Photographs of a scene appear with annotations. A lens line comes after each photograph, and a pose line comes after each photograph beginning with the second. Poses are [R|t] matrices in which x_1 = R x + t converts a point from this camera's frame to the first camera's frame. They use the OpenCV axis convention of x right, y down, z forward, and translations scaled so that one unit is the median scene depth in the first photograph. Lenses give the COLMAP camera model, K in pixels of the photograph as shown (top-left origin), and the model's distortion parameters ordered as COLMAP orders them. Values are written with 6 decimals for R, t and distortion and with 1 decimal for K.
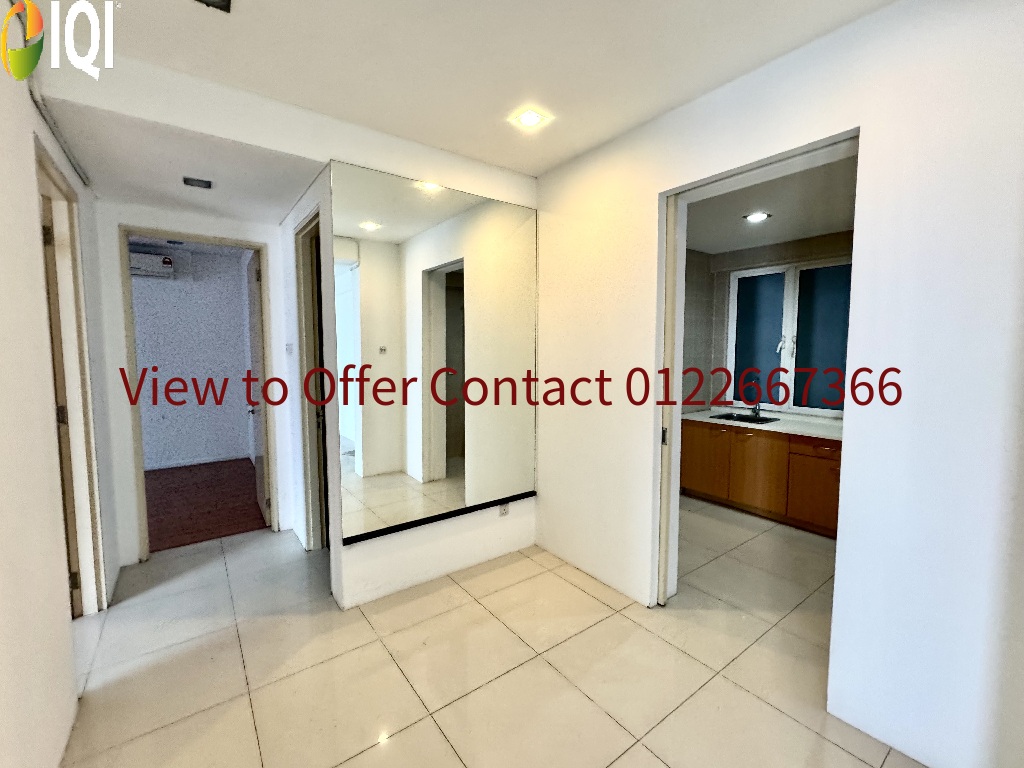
lens RADIAL K [[438.0, 0, 512.0], [0, 438.0, 384.0], [0, 0, 1]] dist [-0.001149, -0.000159]
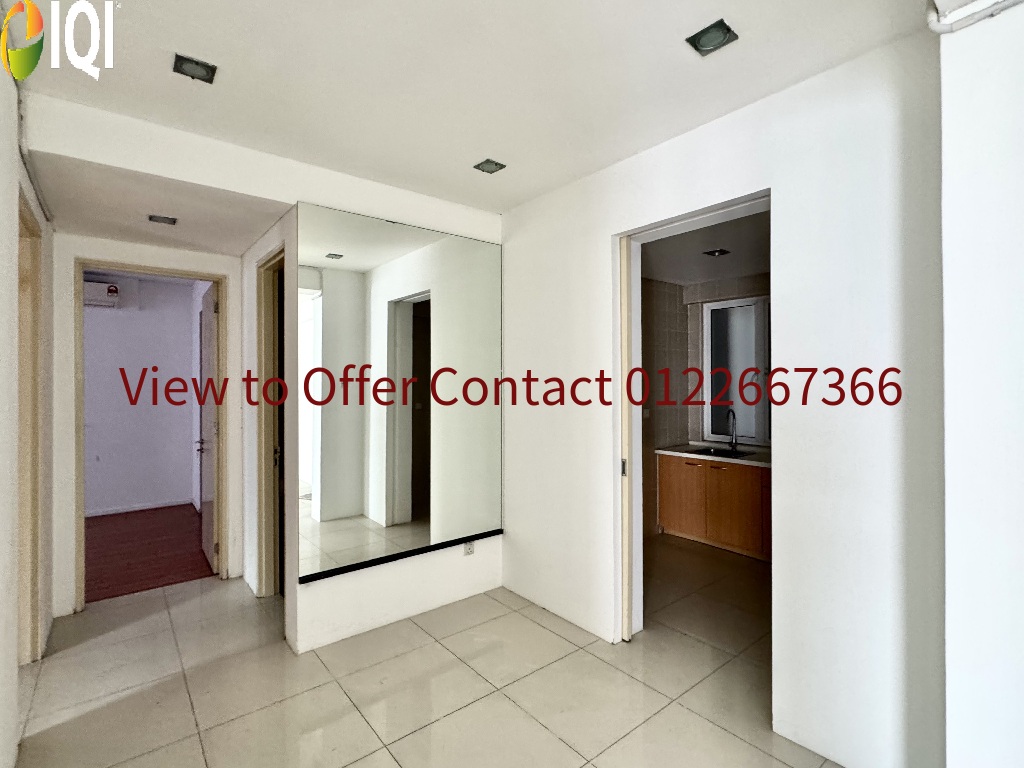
lens RADIAL K [[495.2, 0, 512.0], [0, 495.2, 381.0], [0, 0, 1]] dist [0.000957, -0.000327]
pose [[0.999212, -0.003649, 0.039521, 0.036154], [0.006843, 0.996692, -0.080985, 0.008820], [-0.039095, 0.081192, 0.995931, -0.123367]]
